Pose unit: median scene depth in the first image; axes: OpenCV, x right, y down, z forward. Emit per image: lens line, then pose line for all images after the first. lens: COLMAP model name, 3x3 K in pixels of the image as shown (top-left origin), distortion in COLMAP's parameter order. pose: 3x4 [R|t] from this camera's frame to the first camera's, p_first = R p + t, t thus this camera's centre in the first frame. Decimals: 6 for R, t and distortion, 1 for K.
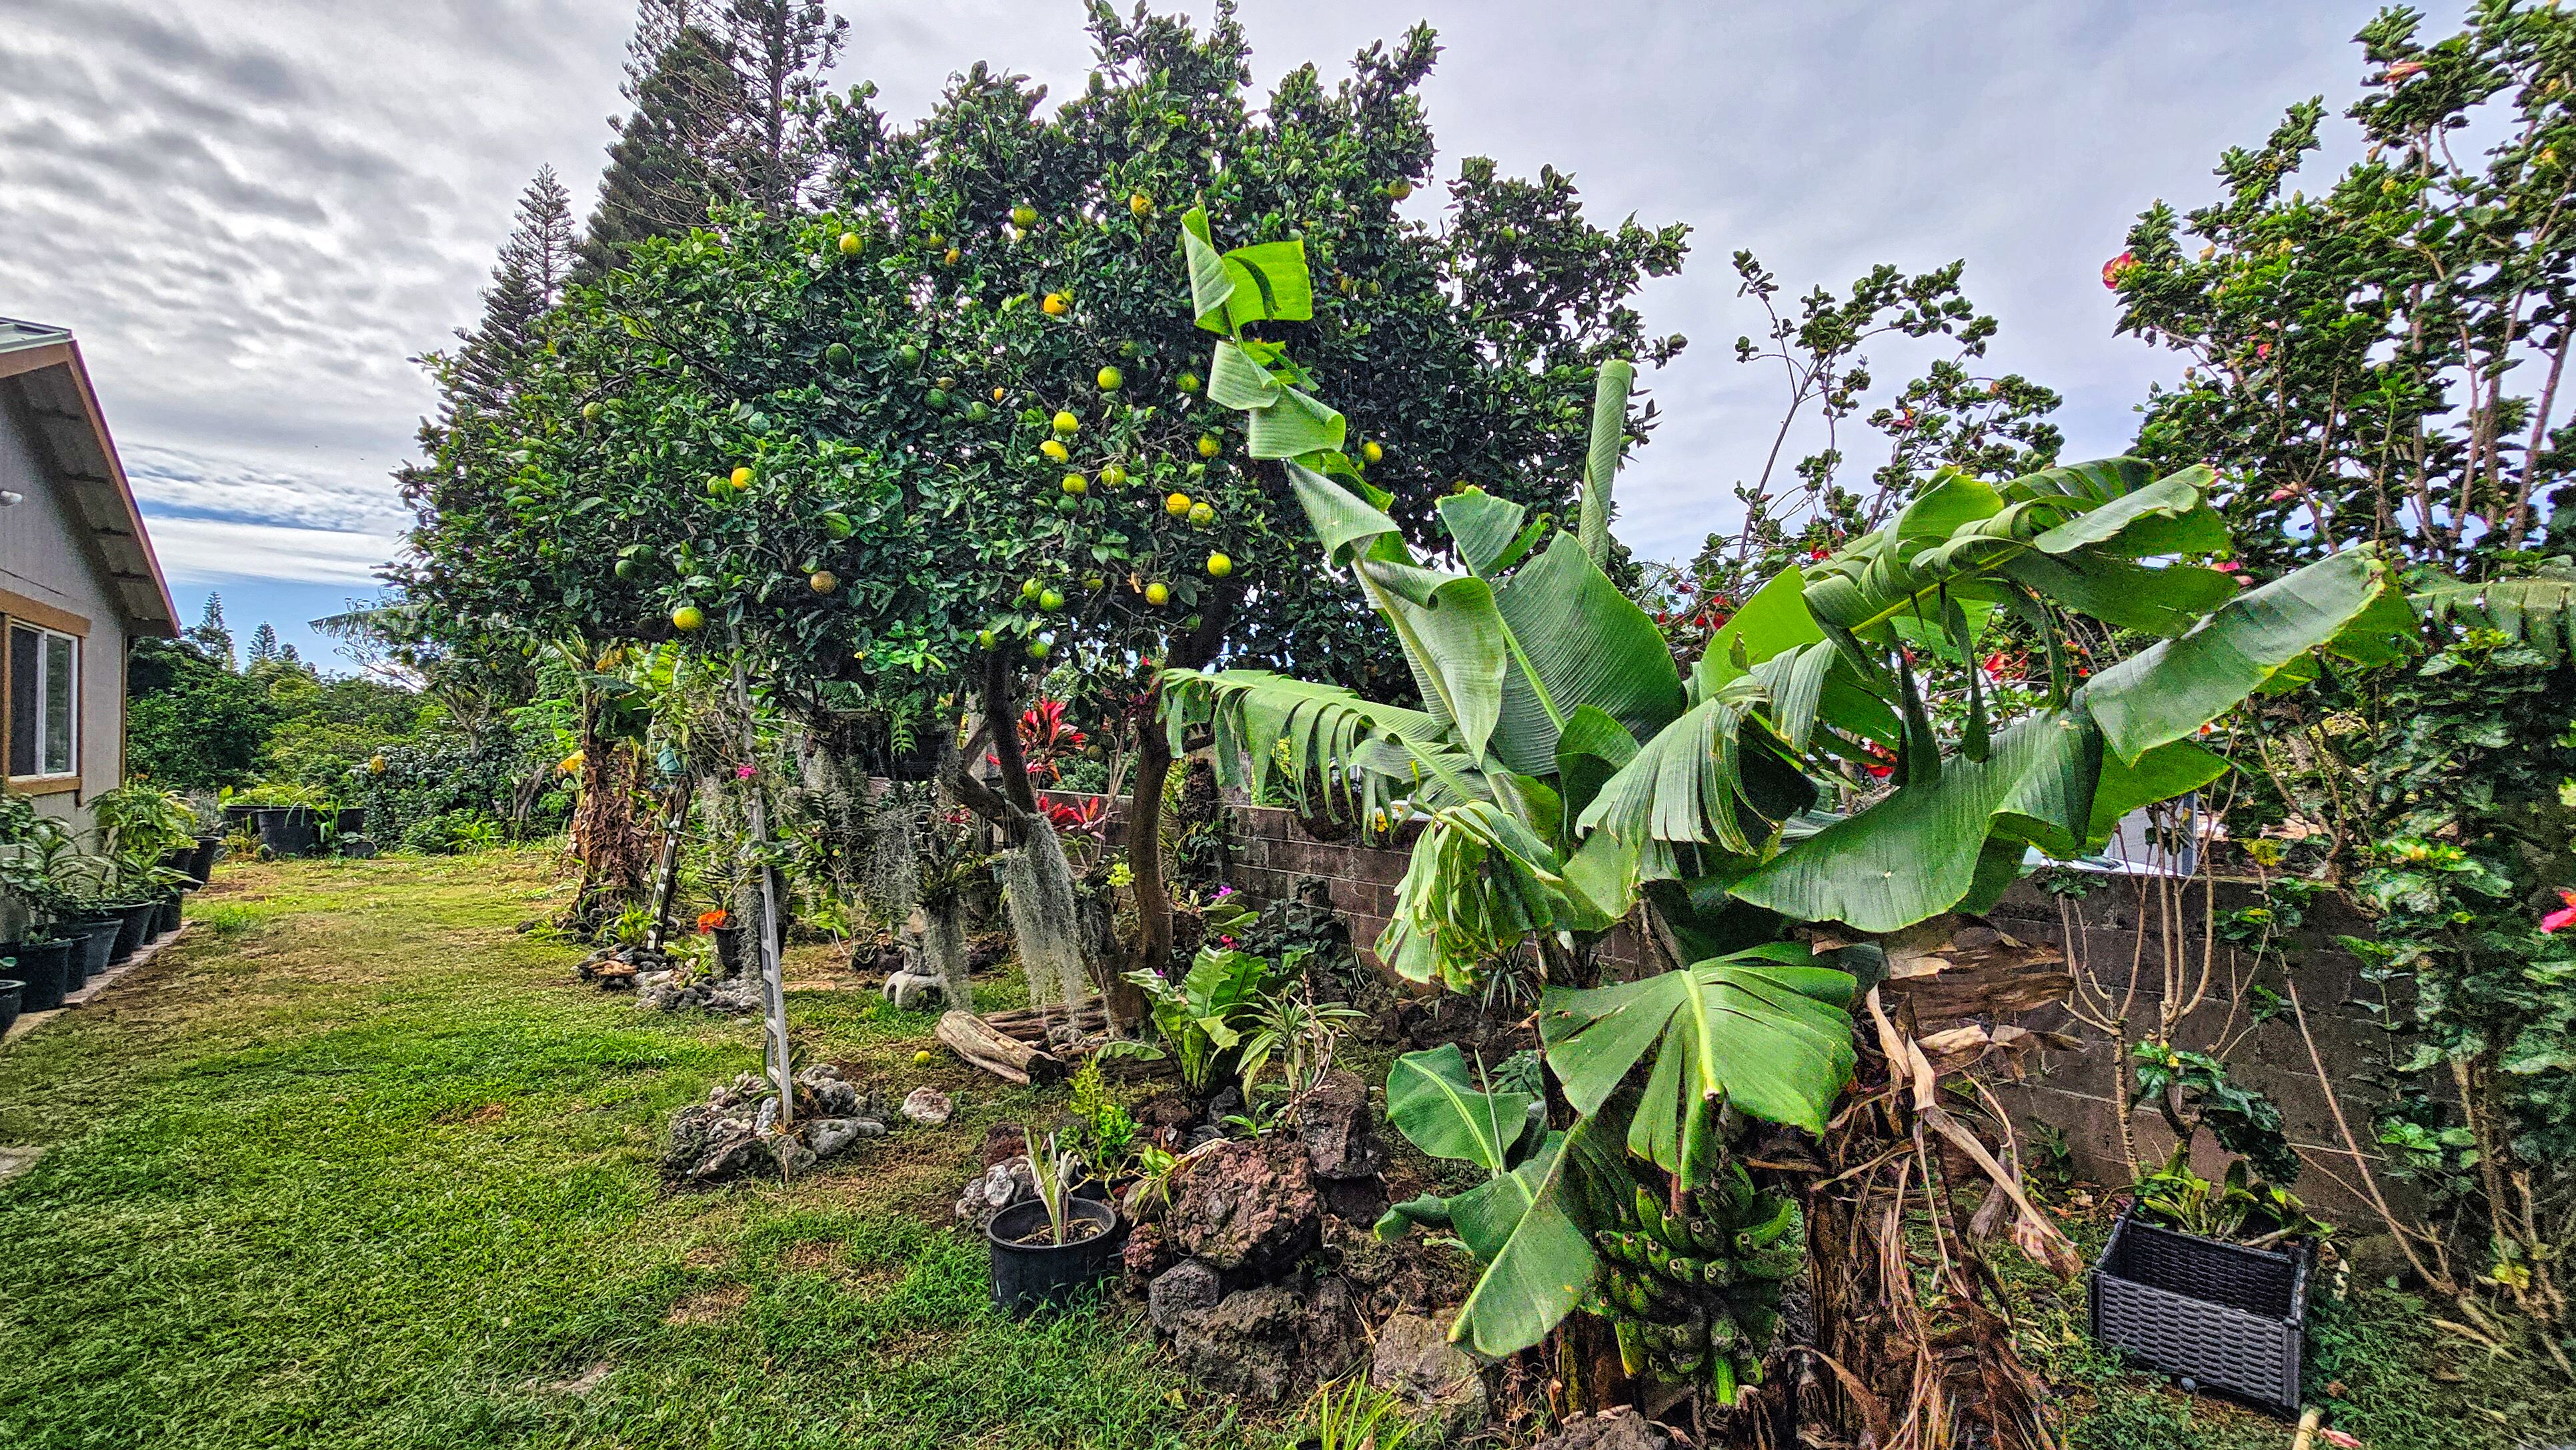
lens RADIAL K [[1083.8, 0, 1321.6], [0, 1083.8, 736.3], [0, 0, 1]] dist [-0.000534, -0.000480]
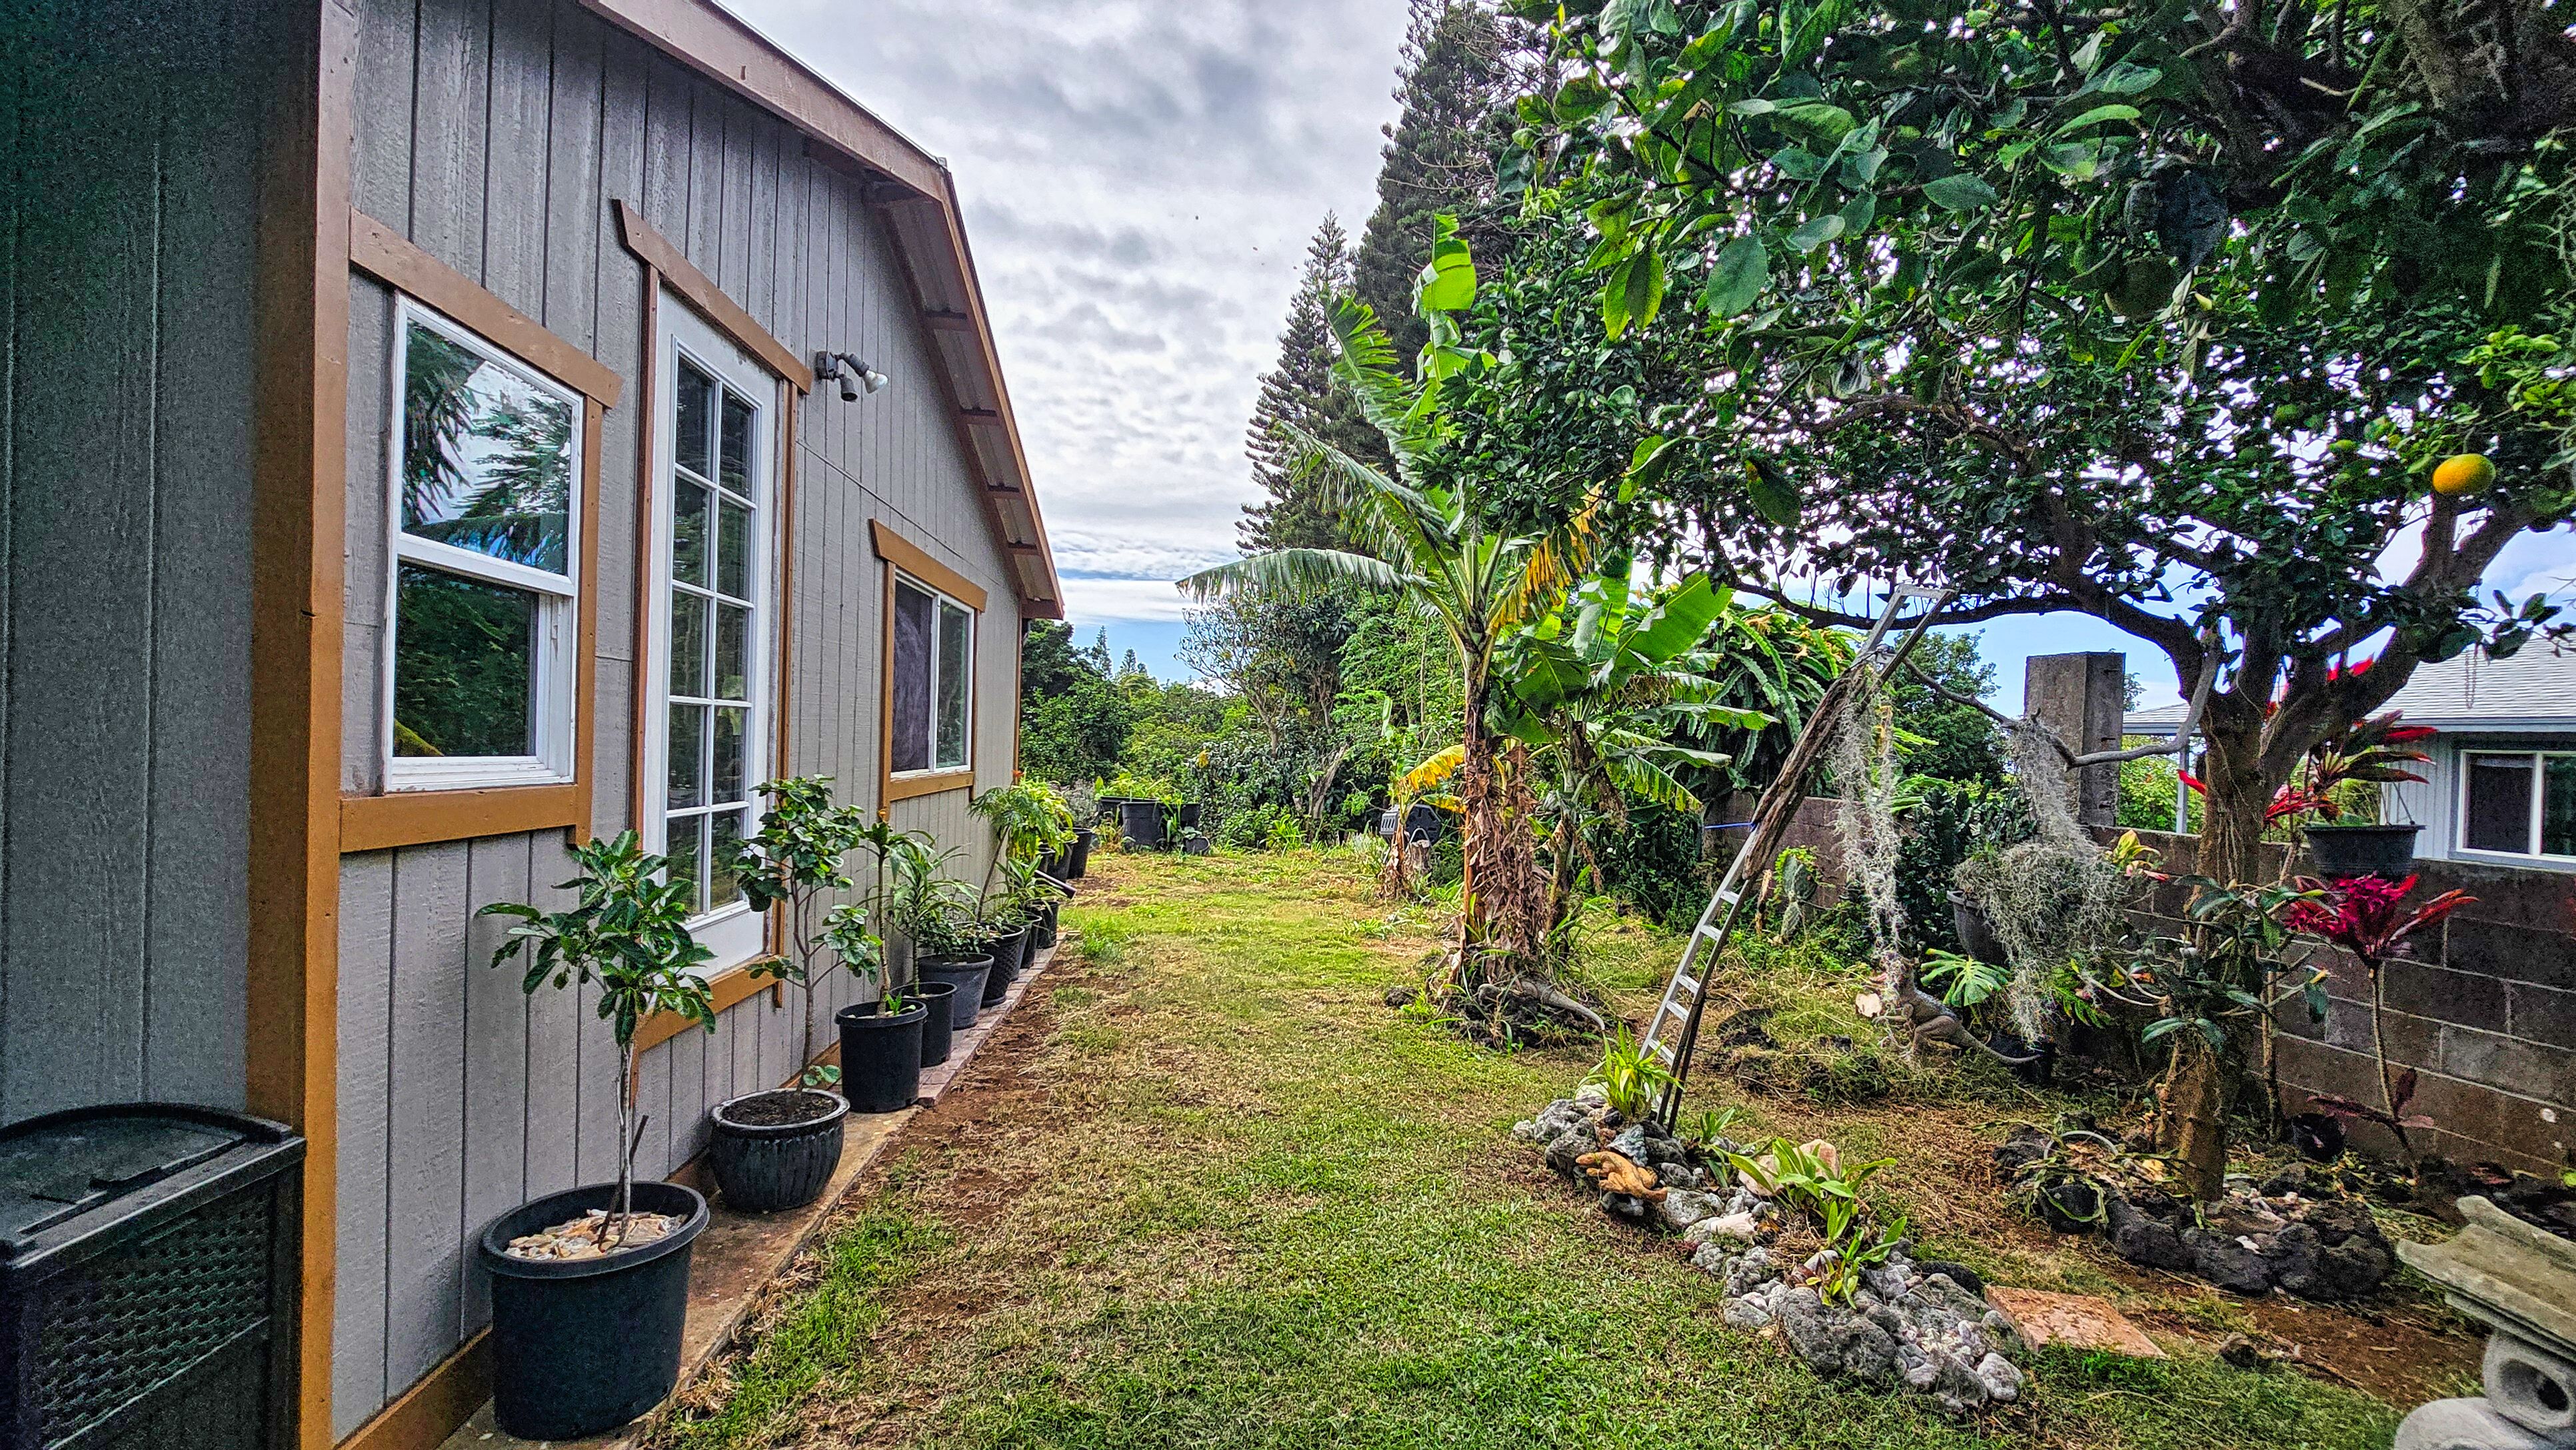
lens RADIAL K [[1083.8, 0, 1321.6], [0, 1083.8, 736.3], [0, 0, 1]] dist [-0.000534, -0.000480]
pose [[0.828137, 0.010156, -0.560433, -0.192613], [-0.013319, 0.999910, -0.001561, 0.004140], [0.560367, 0.008757, 0.828198, 0.195782]]
